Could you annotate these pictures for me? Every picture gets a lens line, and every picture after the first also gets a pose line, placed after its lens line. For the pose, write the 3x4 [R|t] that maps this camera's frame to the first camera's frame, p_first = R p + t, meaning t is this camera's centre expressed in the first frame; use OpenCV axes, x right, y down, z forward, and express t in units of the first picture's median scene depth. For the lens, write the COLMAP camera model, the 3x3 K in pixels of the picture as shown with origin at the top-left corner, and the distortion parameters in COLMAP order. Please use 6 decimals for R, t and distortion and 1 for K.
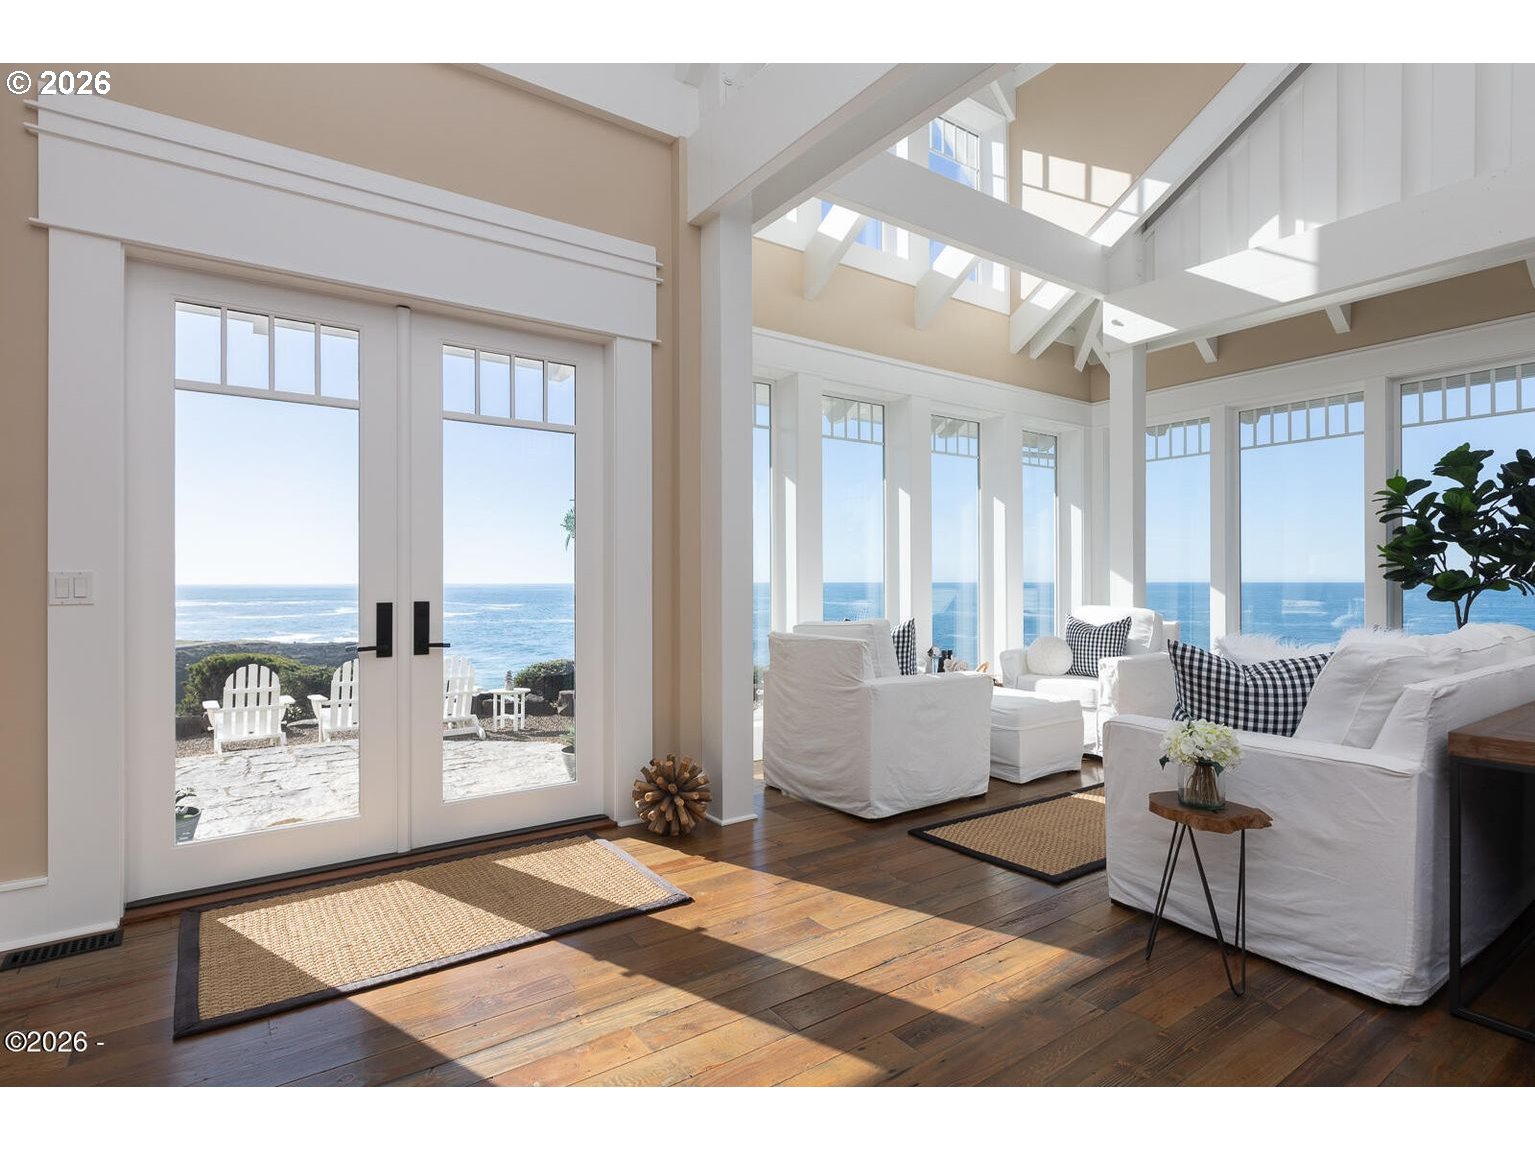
lens RADIAL K [[788.7, 0, 767.5], [0, 788.7, 575.5], [0, 0, 1]] dist [0.032551, 0.000116]
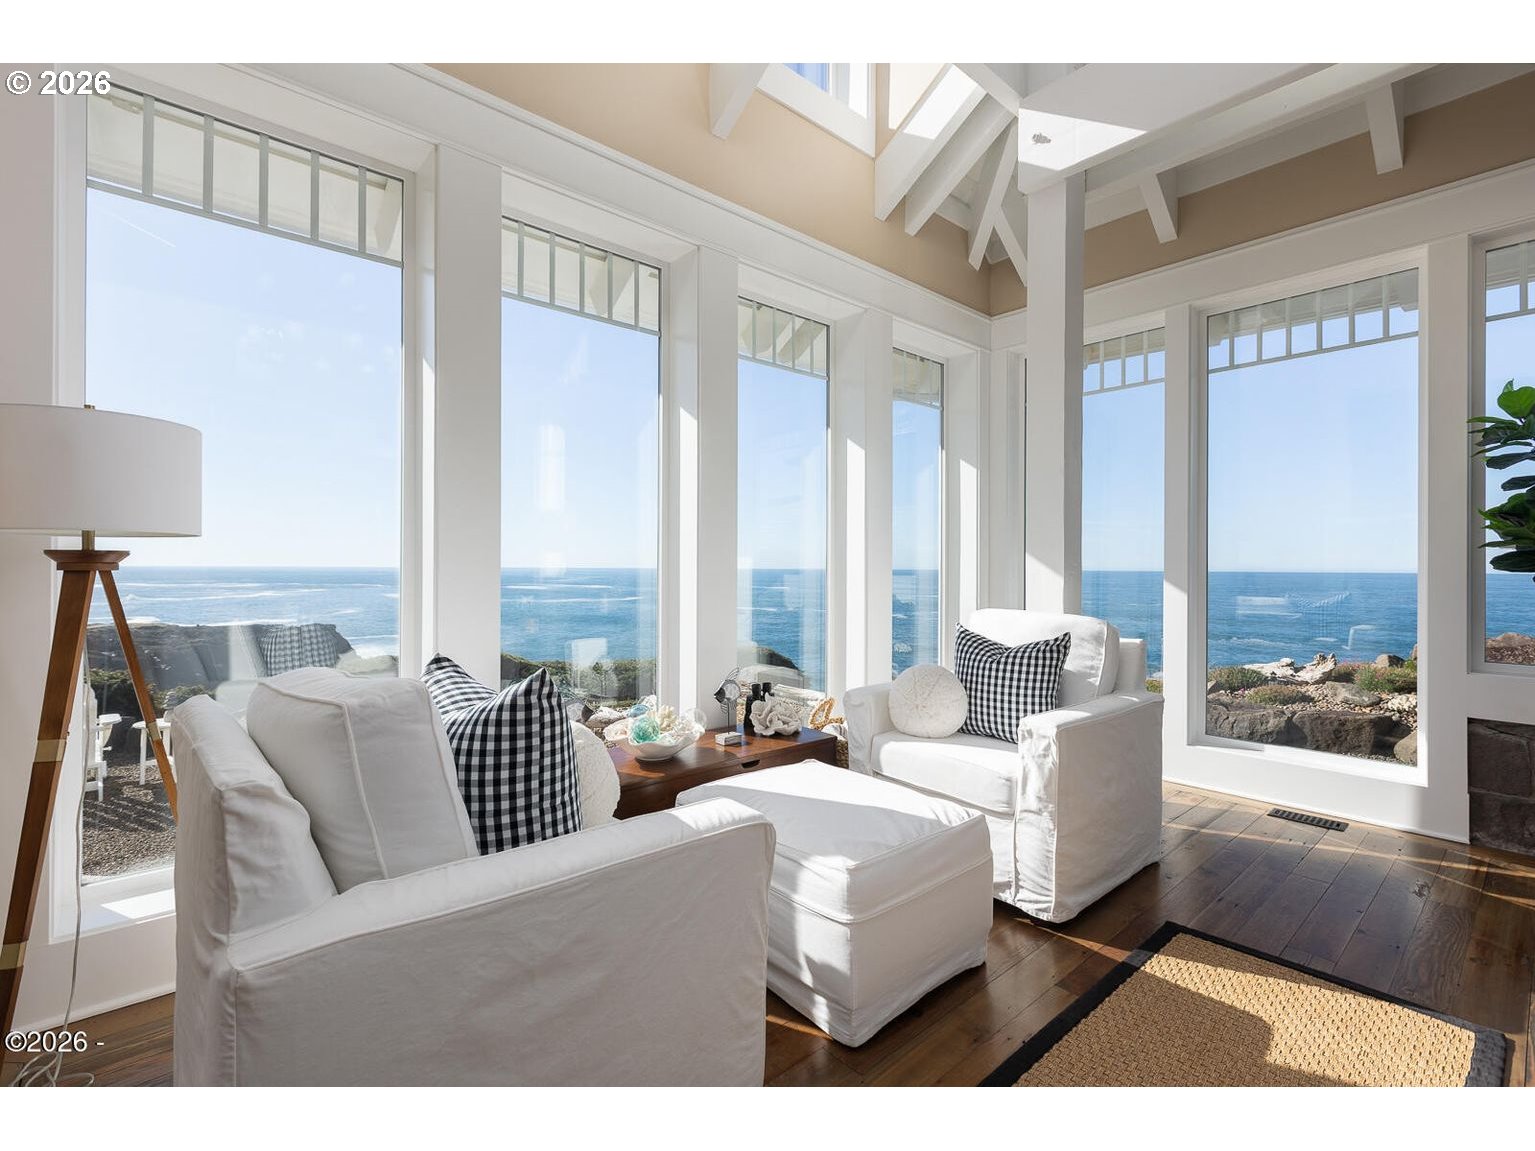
lens RADIAL K [[628.8, 0, 767.5], [0, 628.8, 575.5], [0, 0, 1]] dist [-0.001120, -0.000147]
pose [[0.996697, 0.005297, 0.081042, 0.187569], [-0.006613, 0.999850, 0.015983, 0.005528], [-0.080945, -0.016466, 0.996583, 0.516128]]
